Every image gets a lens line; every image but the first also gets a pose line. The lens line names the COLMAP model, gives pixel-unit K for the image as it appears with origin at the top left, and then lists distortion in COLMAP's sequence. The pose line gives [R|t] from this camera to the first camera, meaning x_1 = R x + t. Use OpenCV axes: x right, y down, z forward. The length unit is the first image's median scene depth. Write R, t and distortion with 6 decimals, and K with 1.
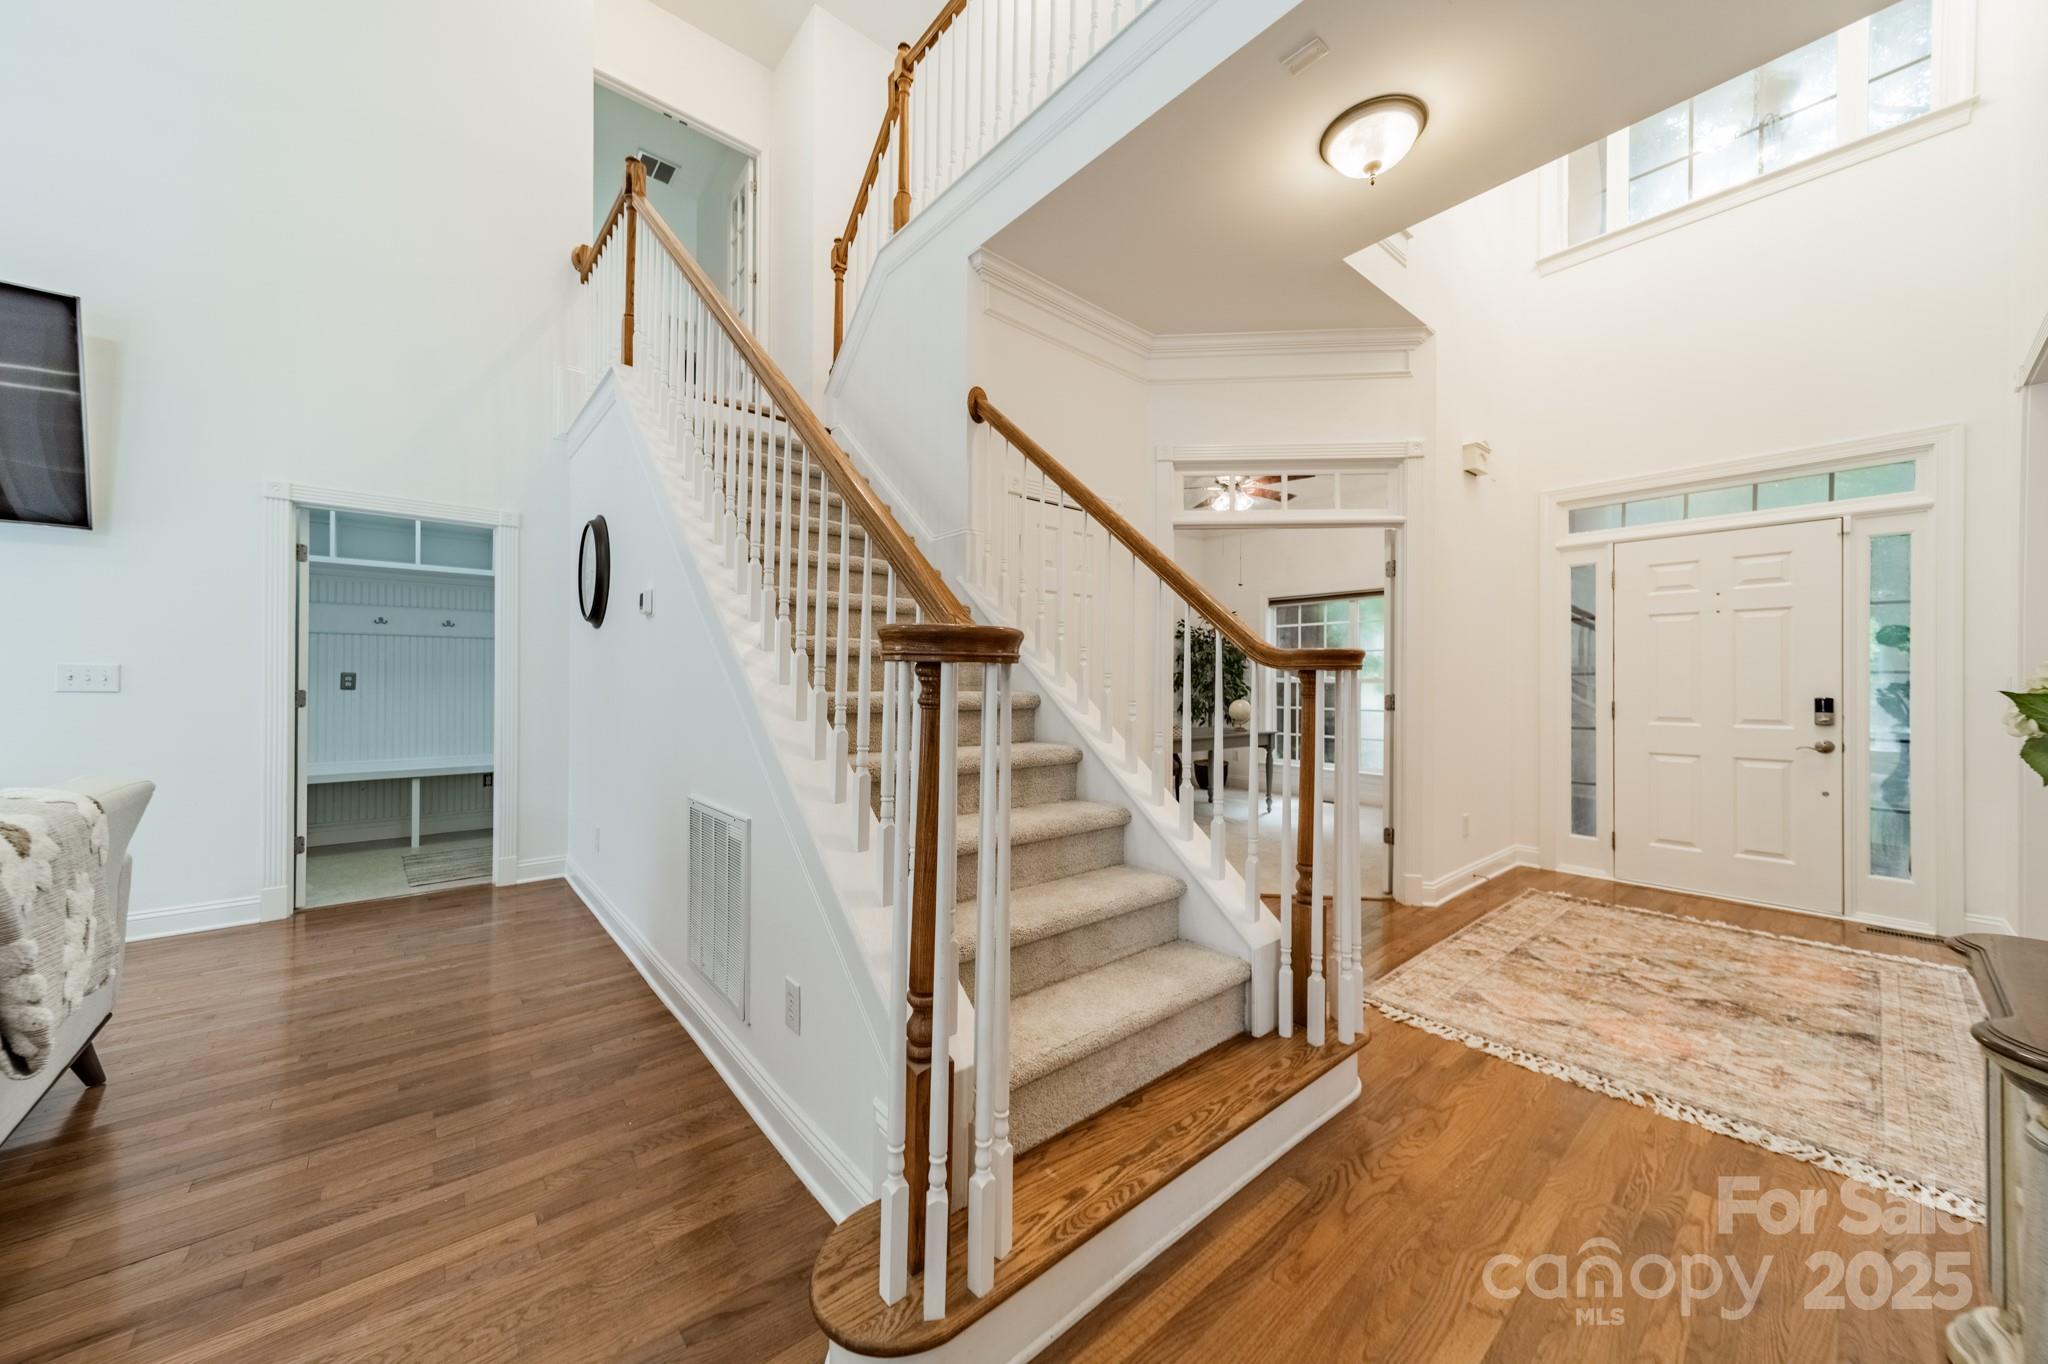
lens RADIAL K [[721.5, 0, 1030.5], [0, 721.5, 680.8], [0, 0, 1]] dist [0.007564, -0.000025]
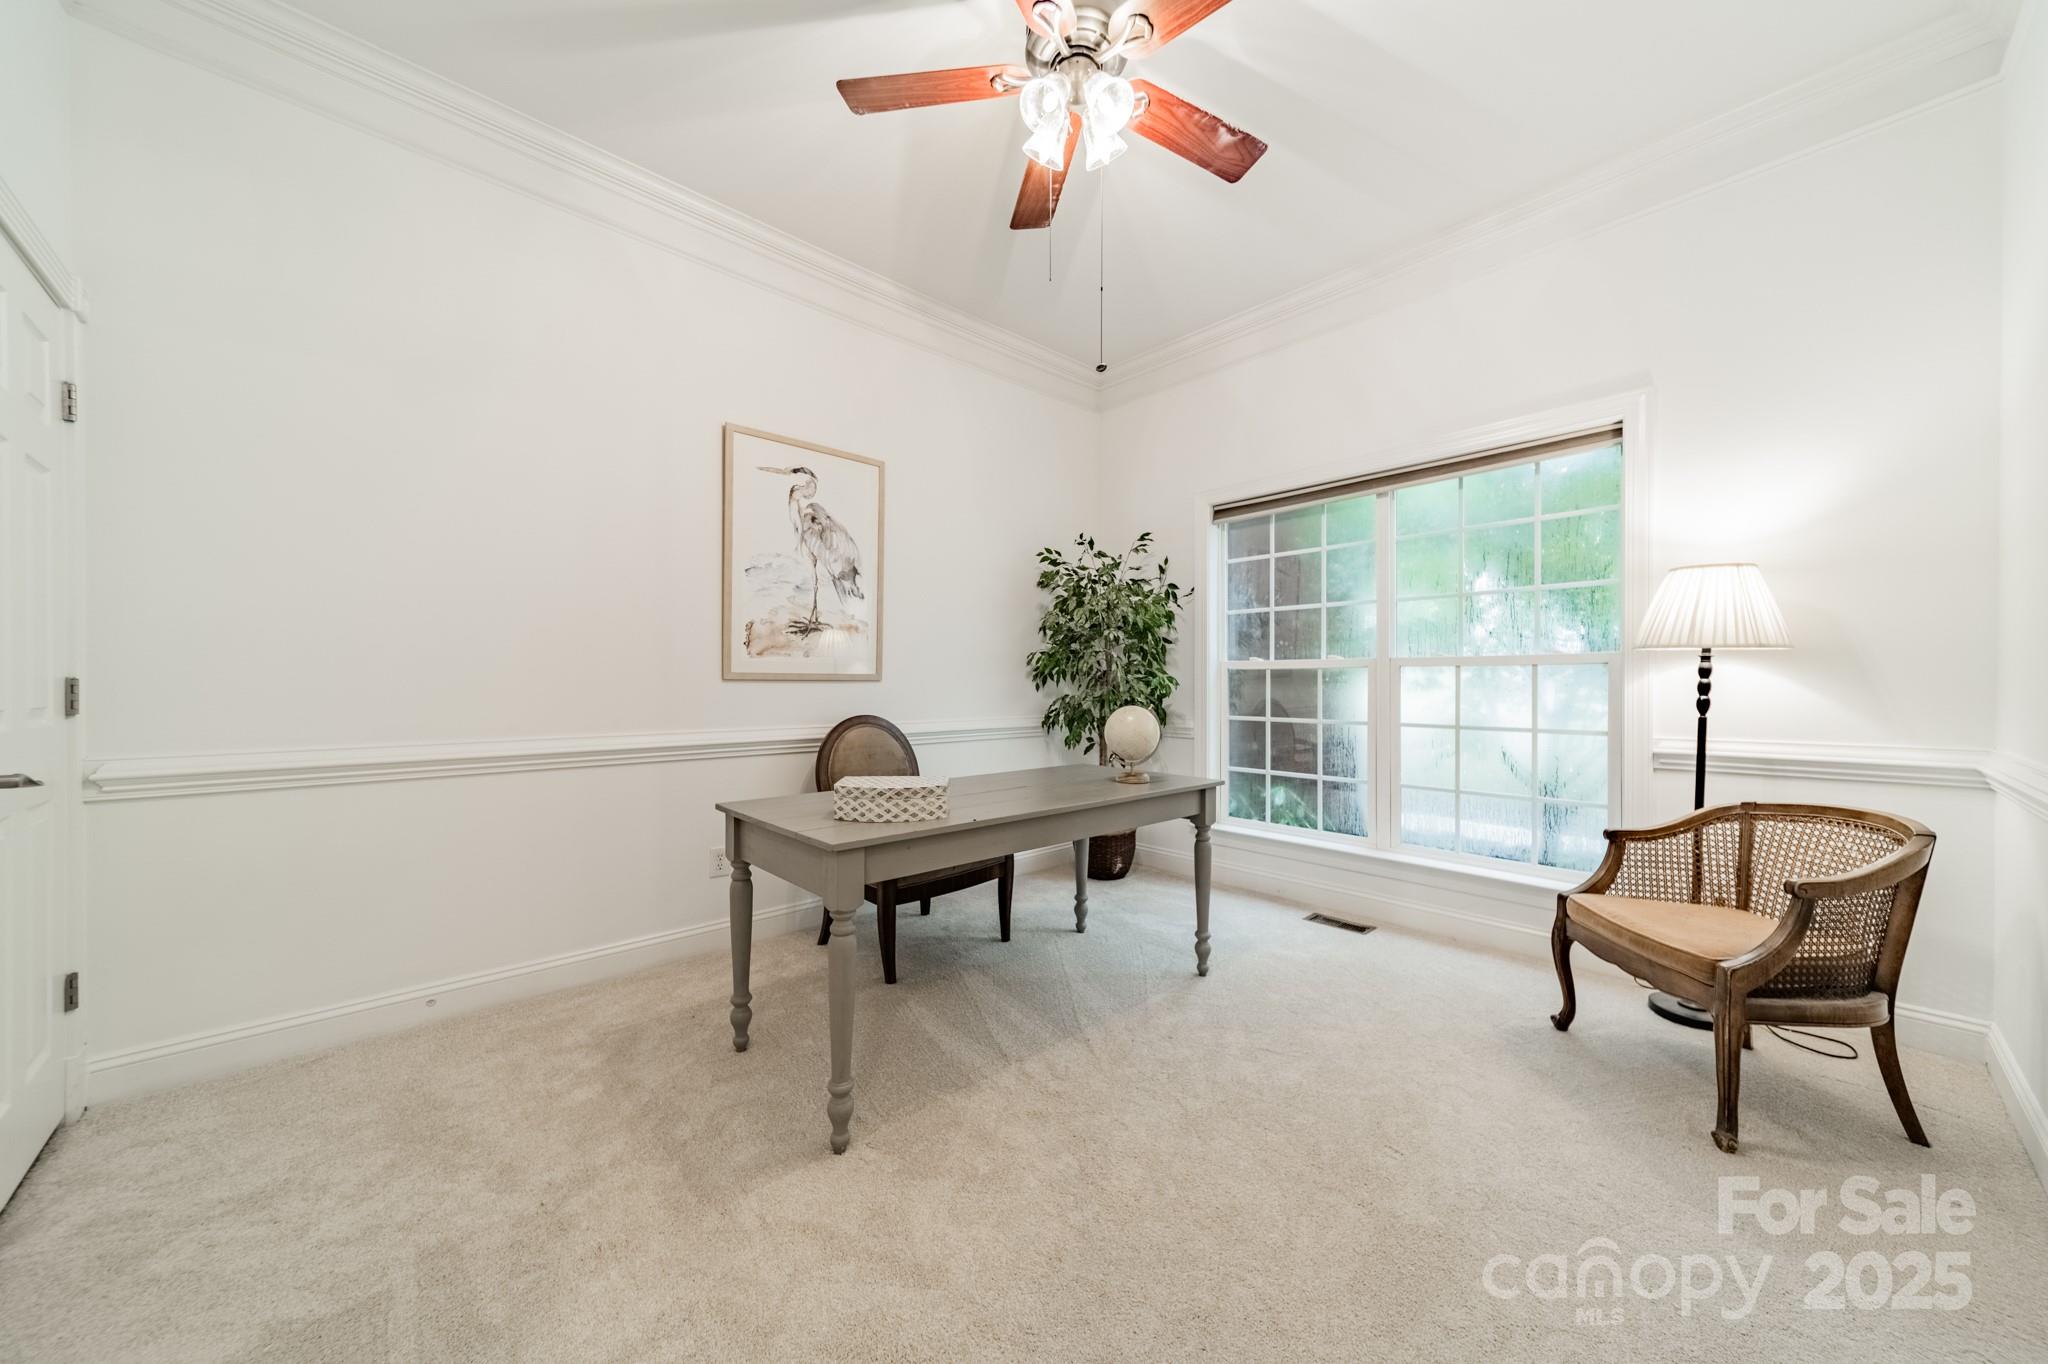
lens RADIAL K [[720.7, 0, 1030.2], [0, 720.7, 684.1], [0, 0, 1]] dist [0.008142, 0.000120]
pose [[0.999315, -0.004992, 0.036676, 0.405527], [0.004882, 0.999983, 0.003076, 0.022578], [-0.036691, -0.002895, 0.999322, 1.104601]]
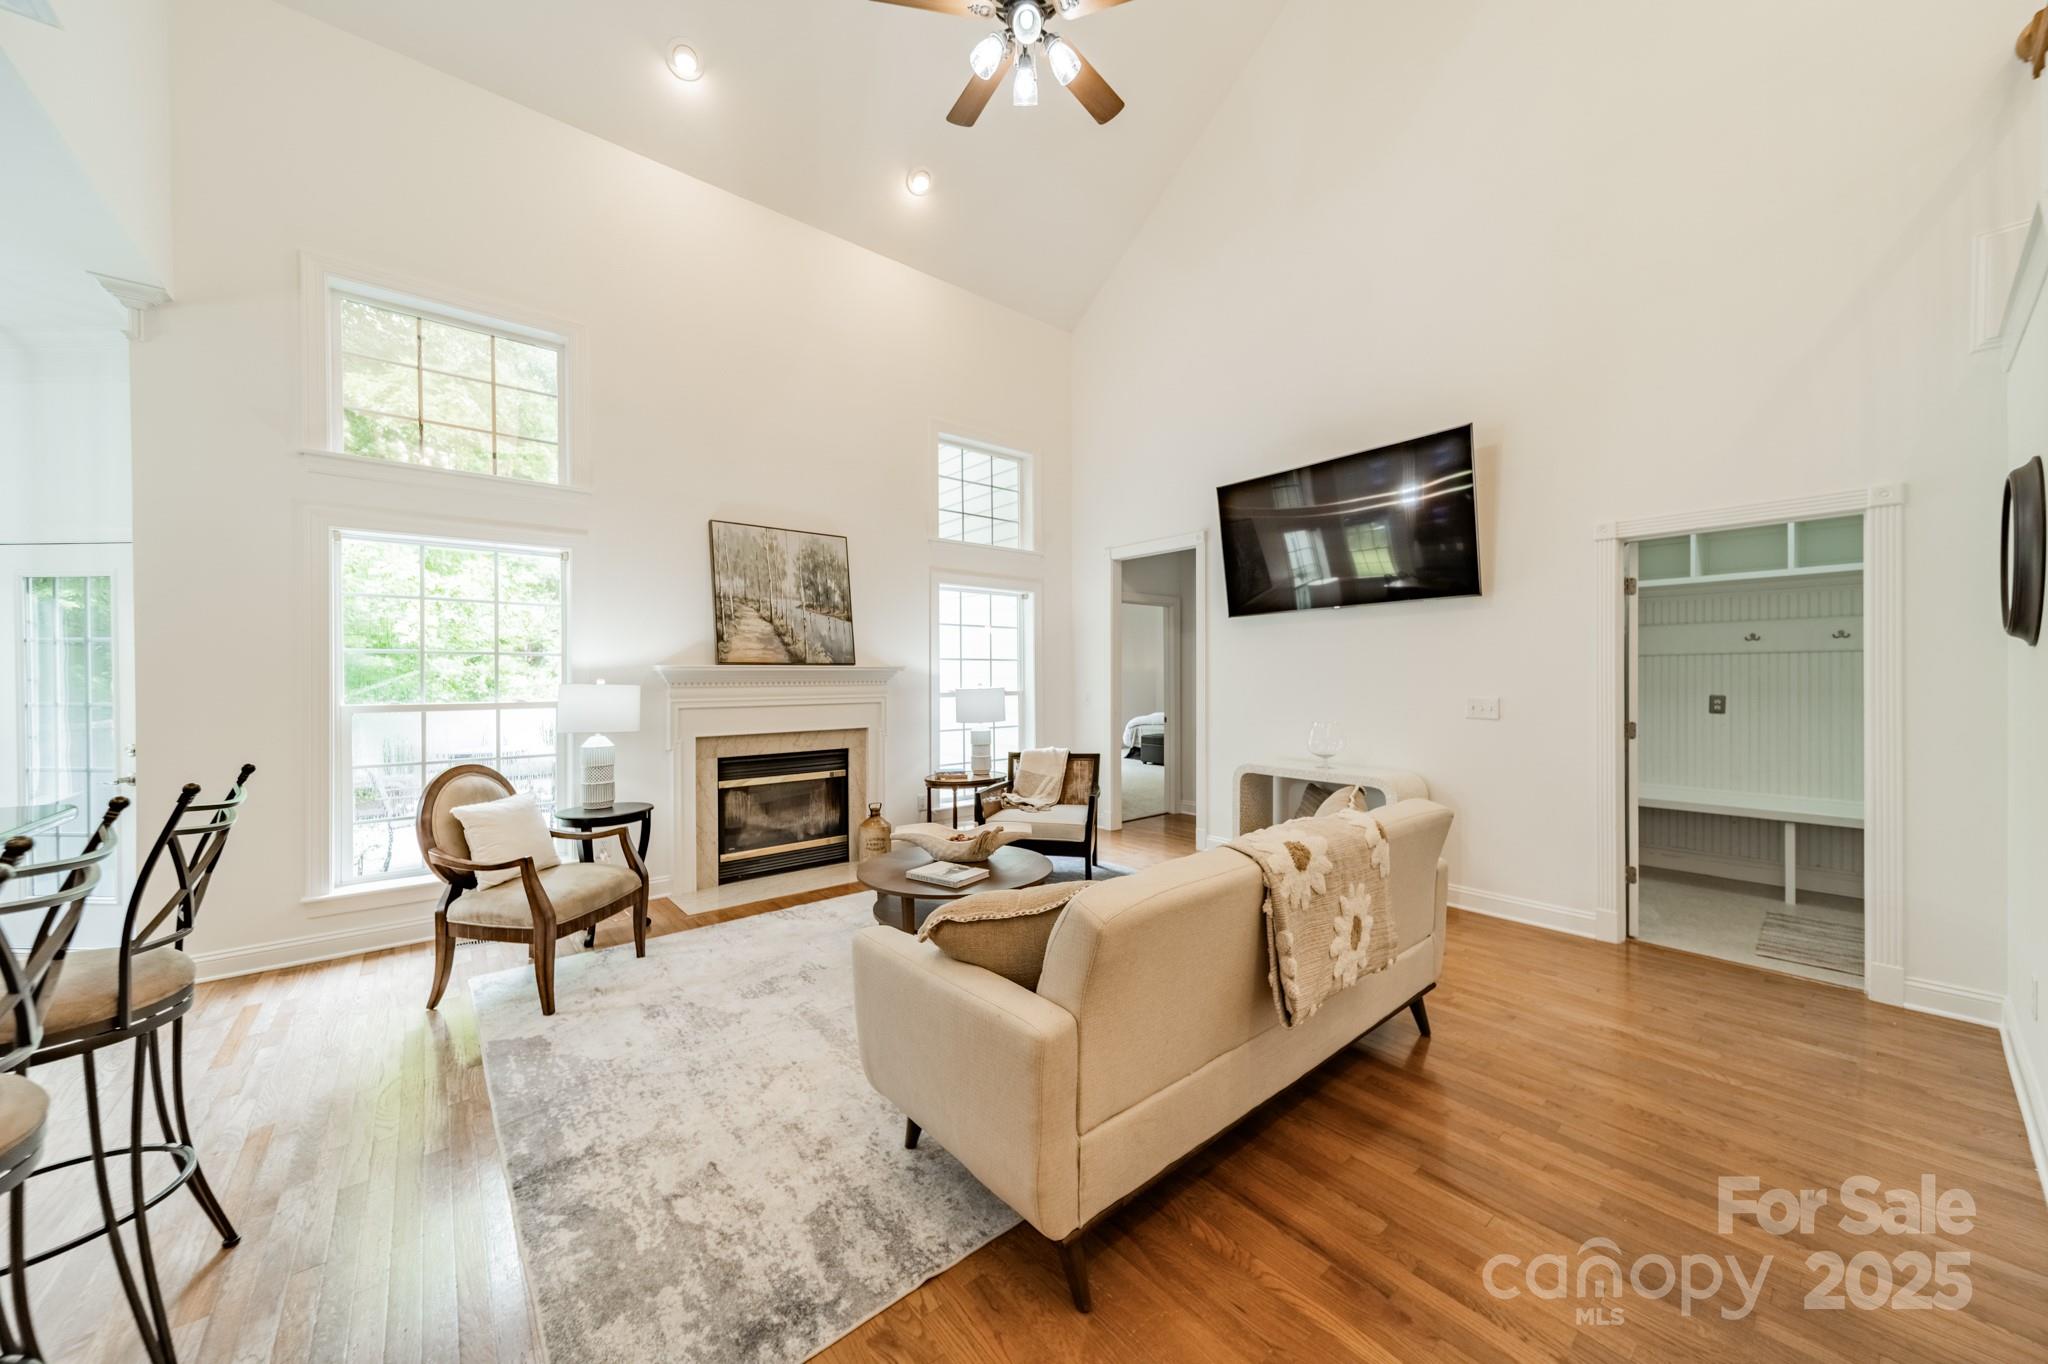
lens RADIAL K [[721.5, 0, 1030.5], [0, 721.5, 680.8], [0, 0, 1]] dist [0.007564, -0.000025]
pose [[-0.015529, -0.000355, -0.999879, 0.021099], [0.006161, 0.999981, -0.000451, -0.051959], [0.999860, -0.006167, -0.015527, 0.189075]]
